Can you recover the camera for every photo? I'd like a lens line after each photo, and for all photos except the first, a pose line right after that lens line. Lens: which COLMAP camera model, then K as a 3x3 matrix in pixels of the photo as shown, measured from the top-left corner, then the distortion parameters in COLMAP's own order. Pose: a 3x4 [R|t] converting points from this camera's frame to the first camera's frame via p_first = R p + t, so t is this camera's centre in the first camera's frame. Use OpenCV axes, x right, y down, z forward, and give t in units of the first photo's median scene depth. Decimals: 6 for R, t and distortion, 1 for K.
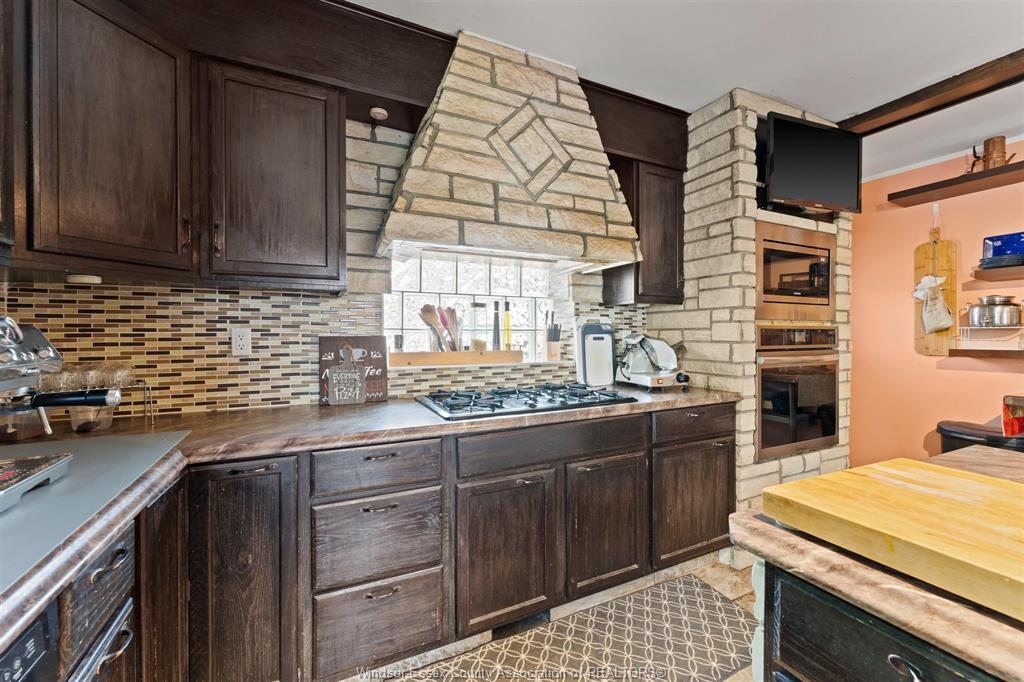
lens RADIAL K [[409.6, 0, 509.8], [0, 409.6, 335.3], [0, 0, 1]] dist [-0.000018, -0.000574]
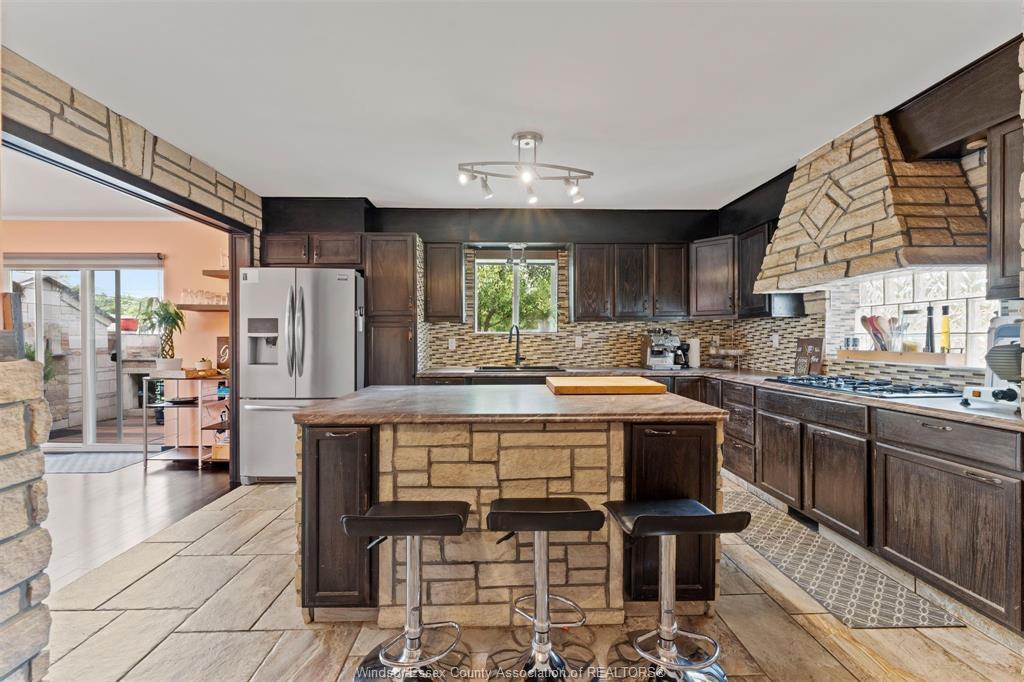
lens RADIAL K [[409.6, 0, 513.1], [0, 409.6, 342.6], [0, 0, 1]] dist [-0.000018, -0.000574]
pose [[-0.396312, 0.013412, -0.918018, 1.685453], [-0.001773, 0.999880, 0.015373, -0.005275], [0.918114, 0.007720, -0.396241, 0.515751]]
